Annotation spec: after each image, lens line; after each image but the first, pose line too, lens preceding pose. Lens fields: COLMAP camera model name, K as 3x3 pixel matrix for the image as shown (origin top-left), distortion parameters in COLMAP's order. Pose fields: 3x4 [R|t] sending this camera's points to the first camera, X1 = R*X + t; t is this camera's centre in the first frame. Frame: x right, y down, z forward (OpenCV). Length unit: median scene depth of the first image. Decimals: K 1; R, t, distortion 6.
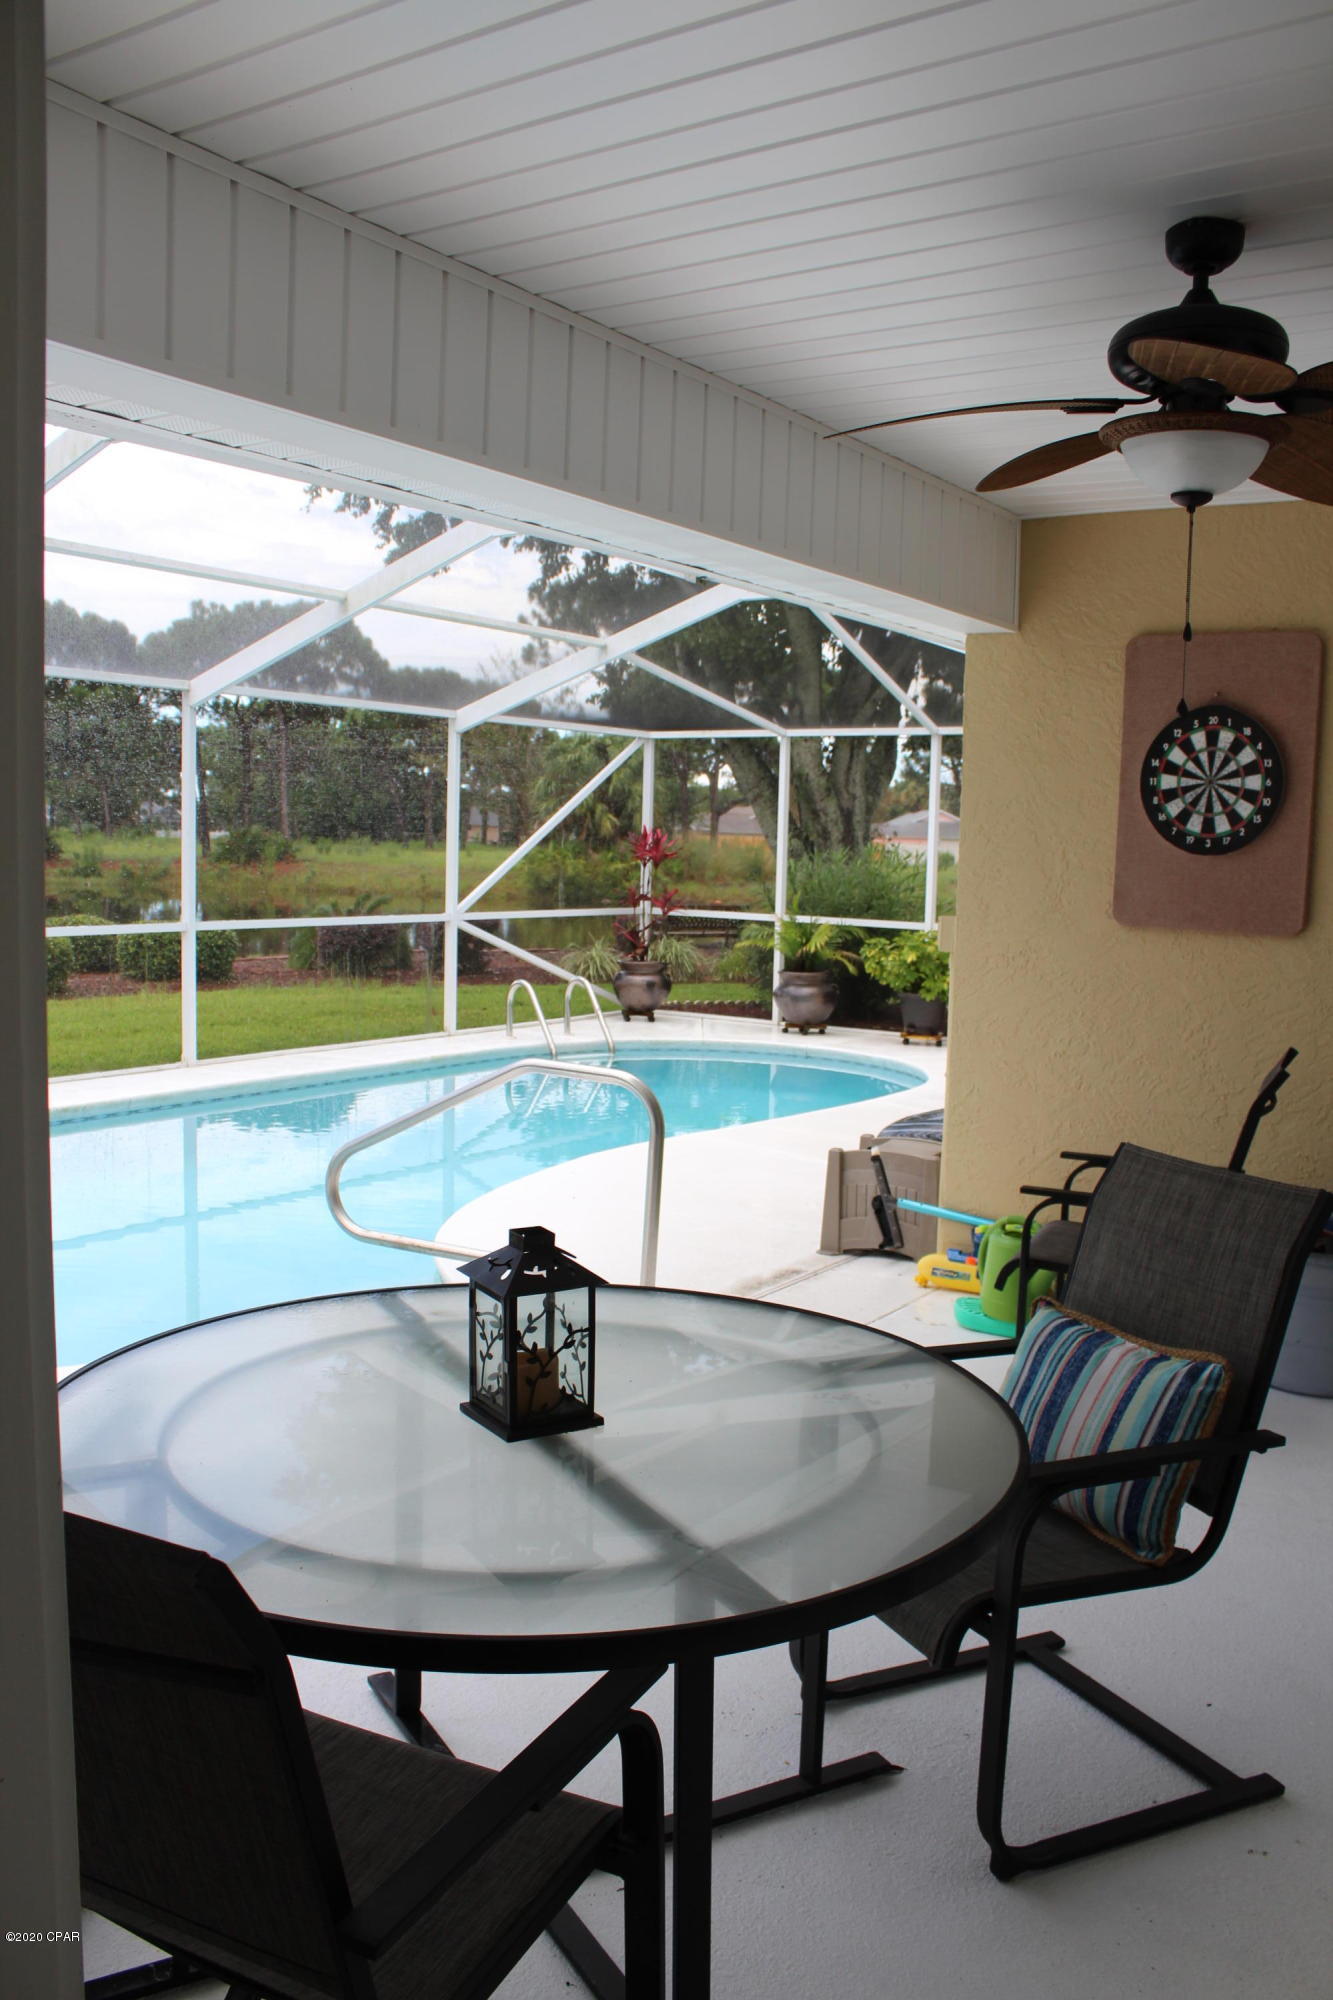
lens RADIAL K [[1592.1, 0, 659.4], [0, 1592.1, 998.2], [0, 0, 1]] dist [-0.044267, -0.002656]
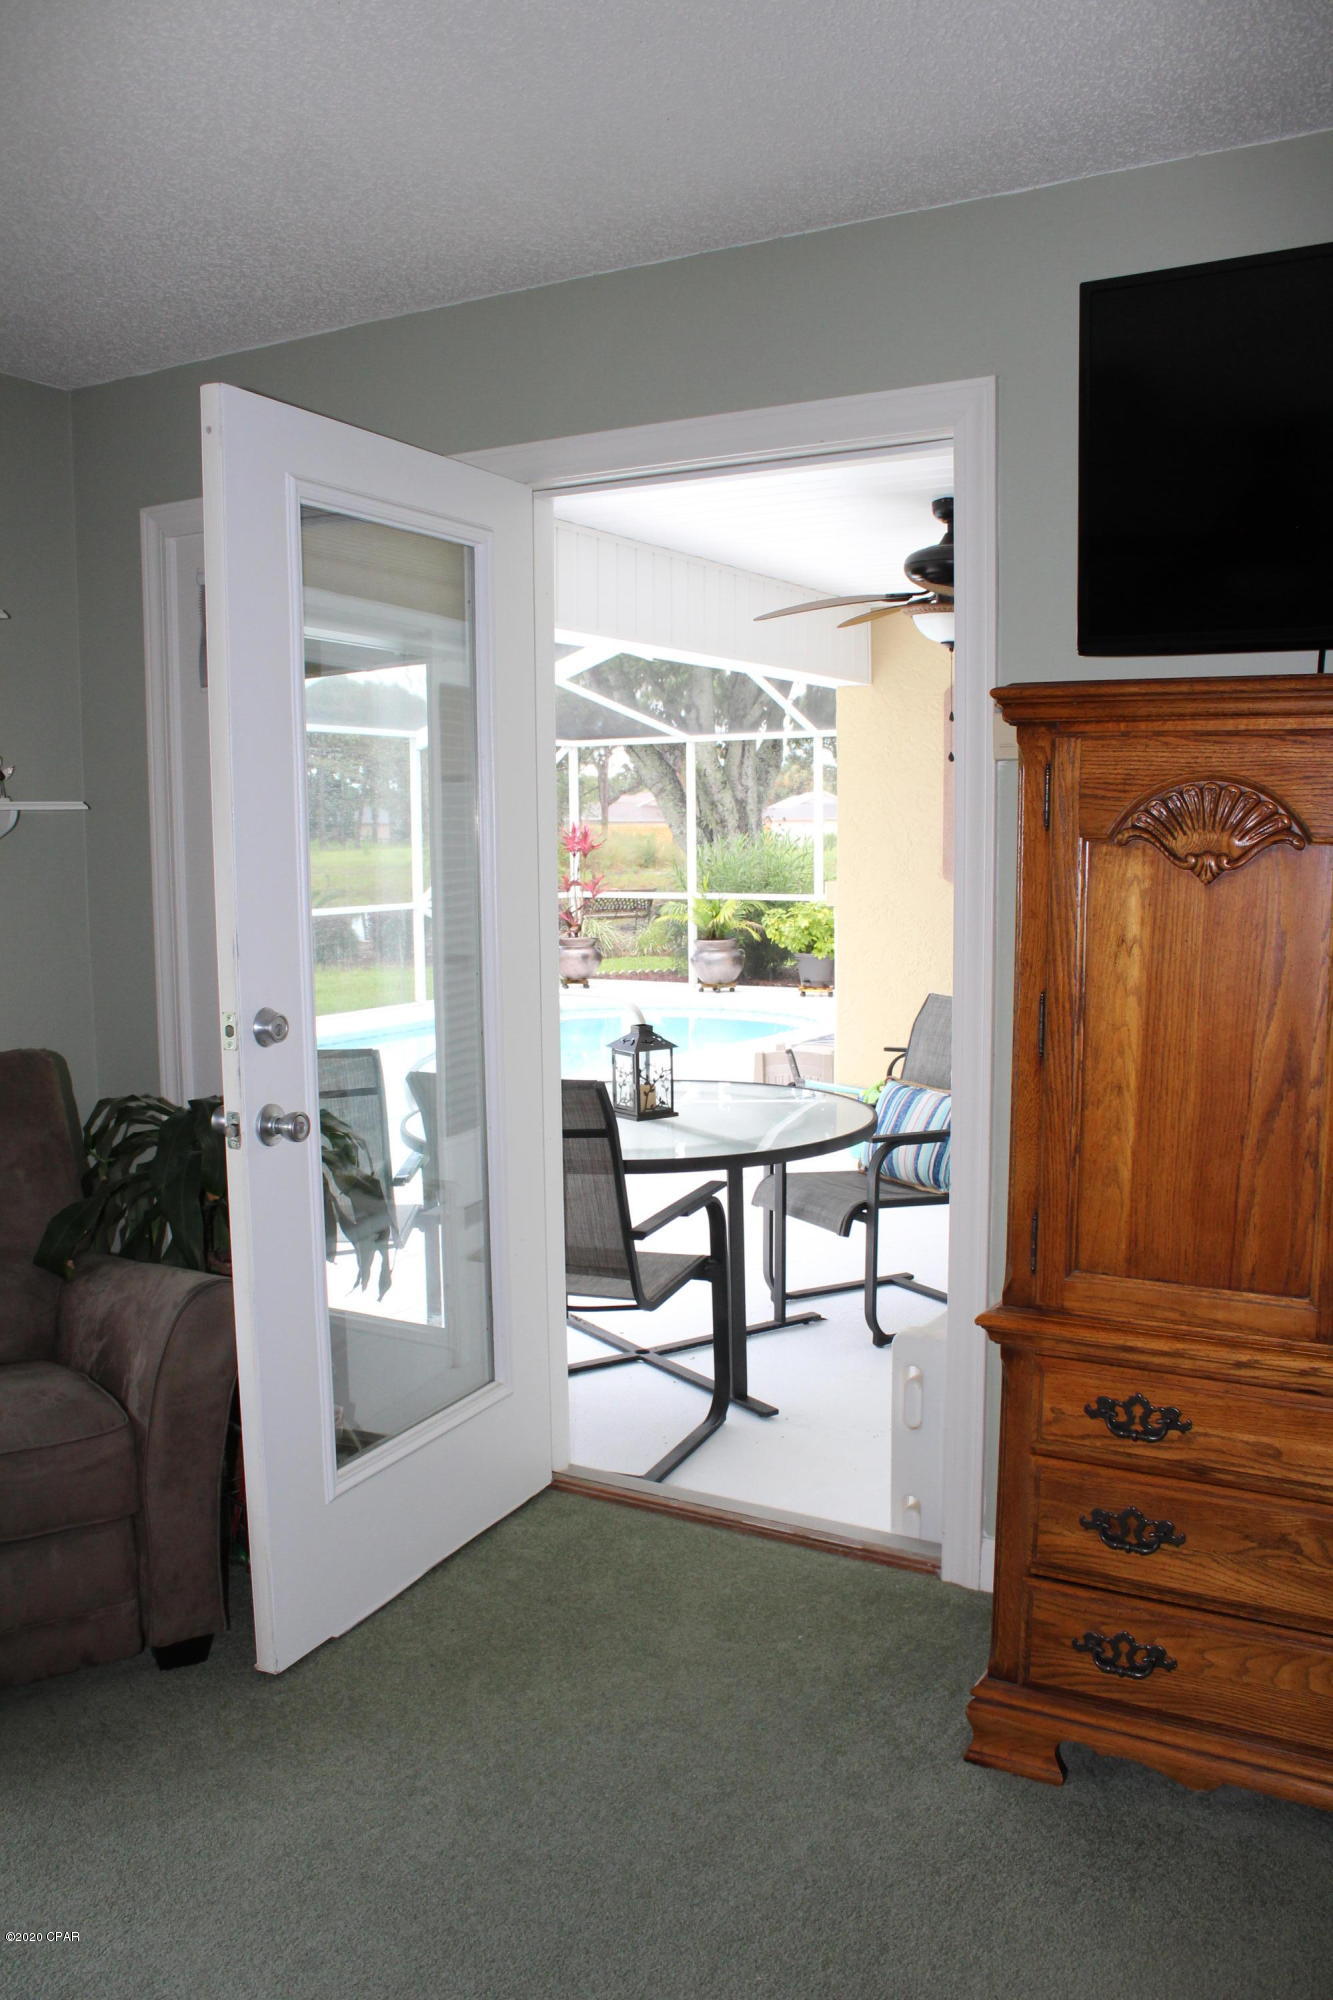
lens RADIAL K [[1592.1, 0, 671.2], [0, 1592.1, 1002.9], [0, 0, 1]] dist [-0.044267, -0.002656]
pose [[0.996272, -0.043696, 0.074386, -0.030553], [0.042958, 0.999011, 0.011493, 0.014365], [-0.074814, -0.008255, 0.997163, -0.172604]]
